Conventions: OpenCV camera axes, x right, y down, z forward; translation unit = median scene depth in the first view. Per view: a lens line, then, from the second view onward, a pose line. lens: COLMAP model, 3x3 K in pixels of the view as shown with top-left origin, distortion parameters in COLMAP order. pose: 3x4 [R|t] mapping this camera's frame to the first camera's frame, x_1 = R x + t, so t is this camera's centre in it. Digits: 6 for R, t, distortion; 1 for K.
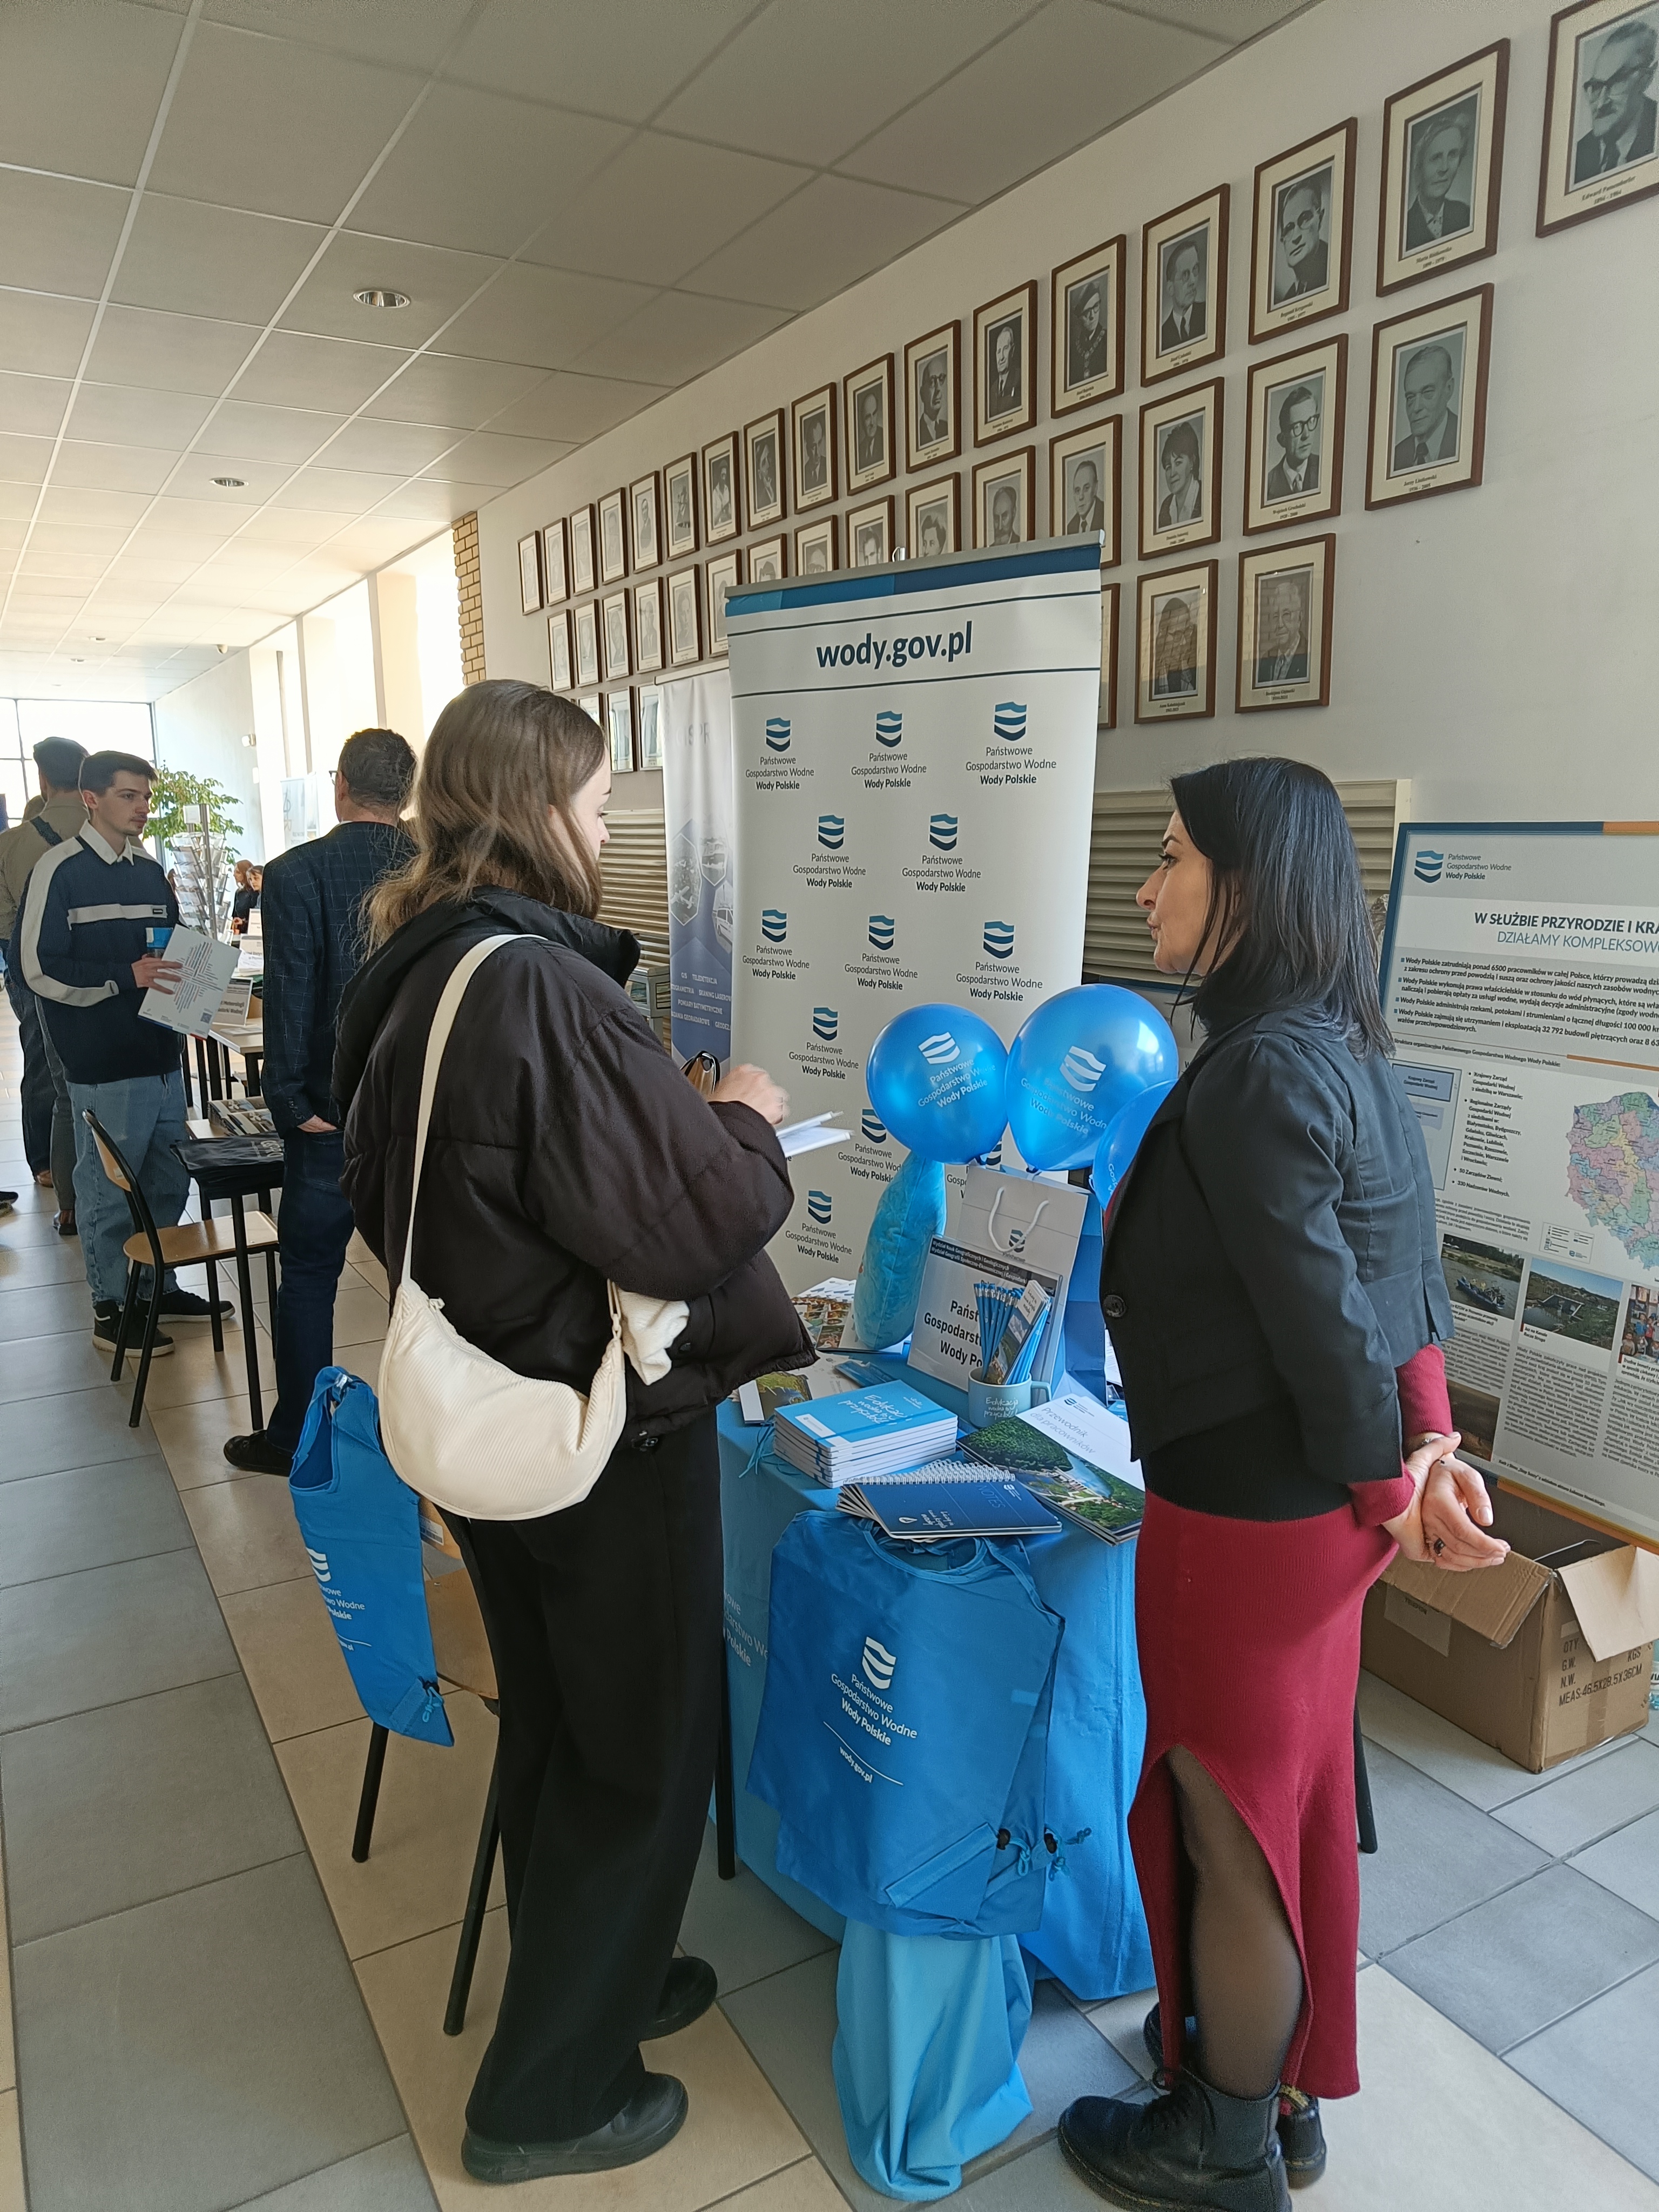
lens RADIAL K [[1496.3, 0, 839.0], [0, 1496.3, 1072.7], [0, 0, 1]] dist [0.100216, -0.027698]
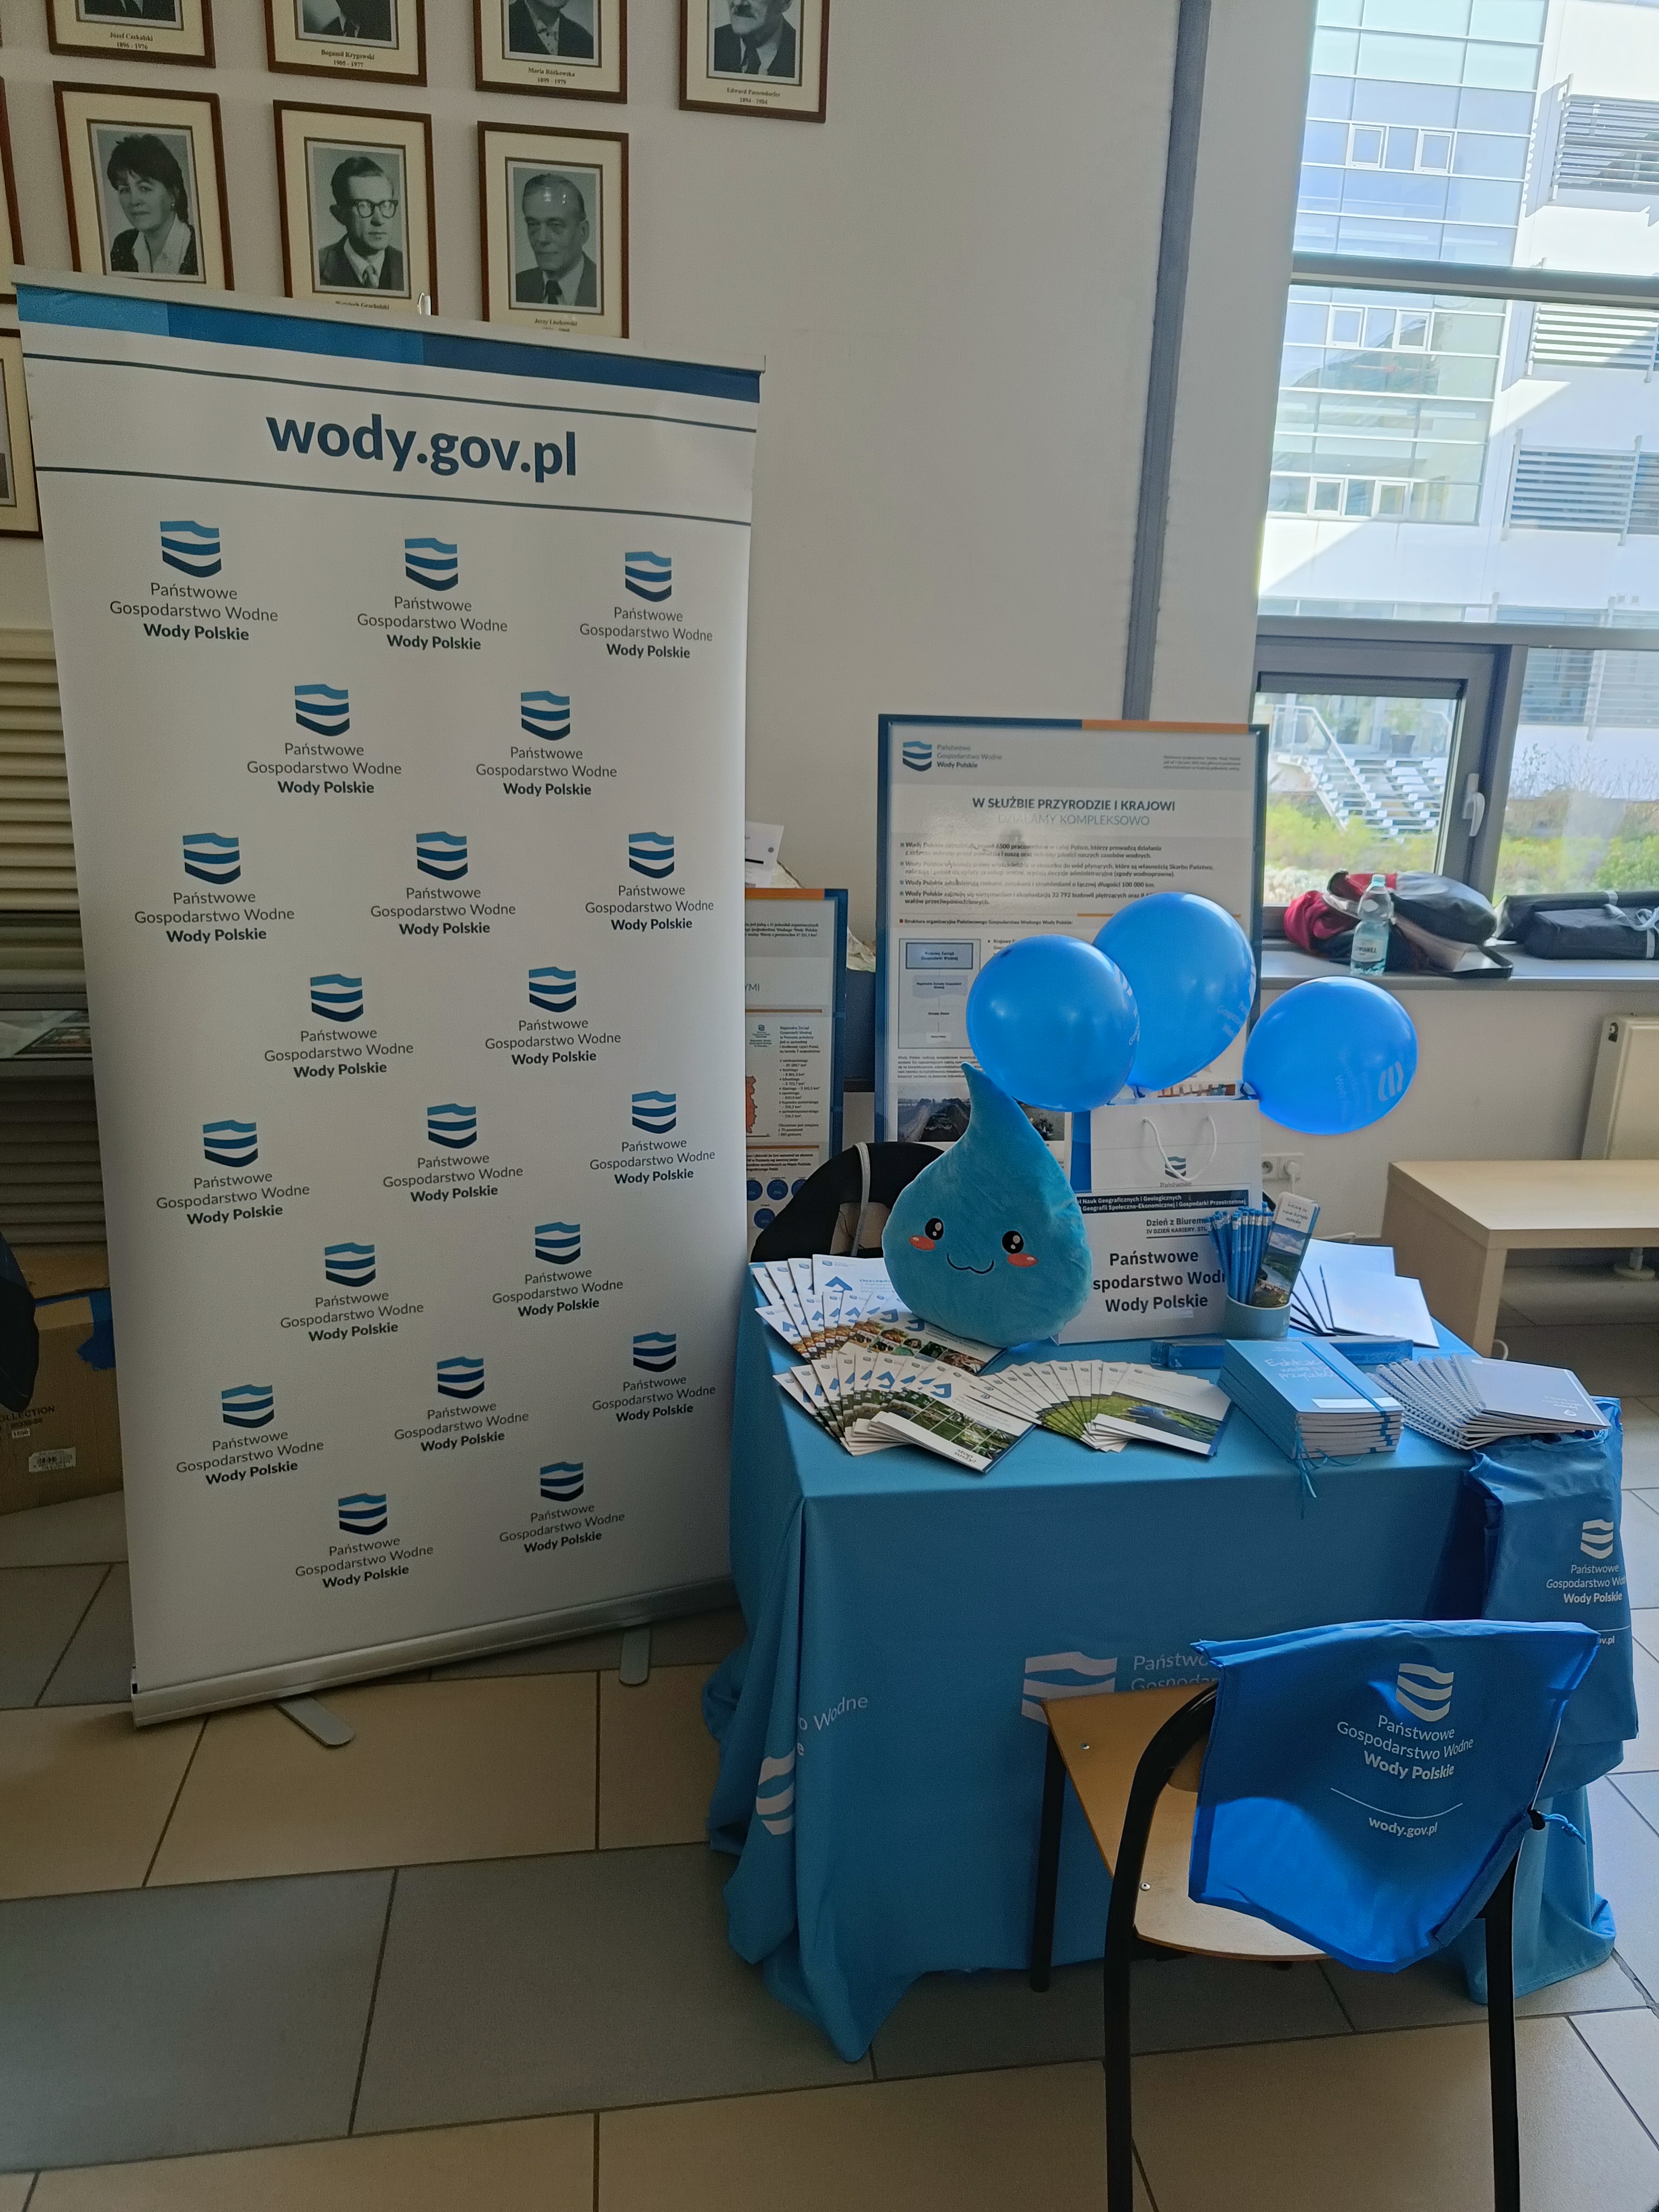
lens RADIAL K [[1570.2, 0, 839.6], [0, 1570.2, 1107.6], [0, 0, 1]] dist [0.008202, 0.008693]
pose [[0.411518, -0.227504, 0.882550, -0.510418], [0.117911, 0.973495, 0.195969, -0.090095], [-0.903742, 0.023417, 0.427436, 0.453322]]
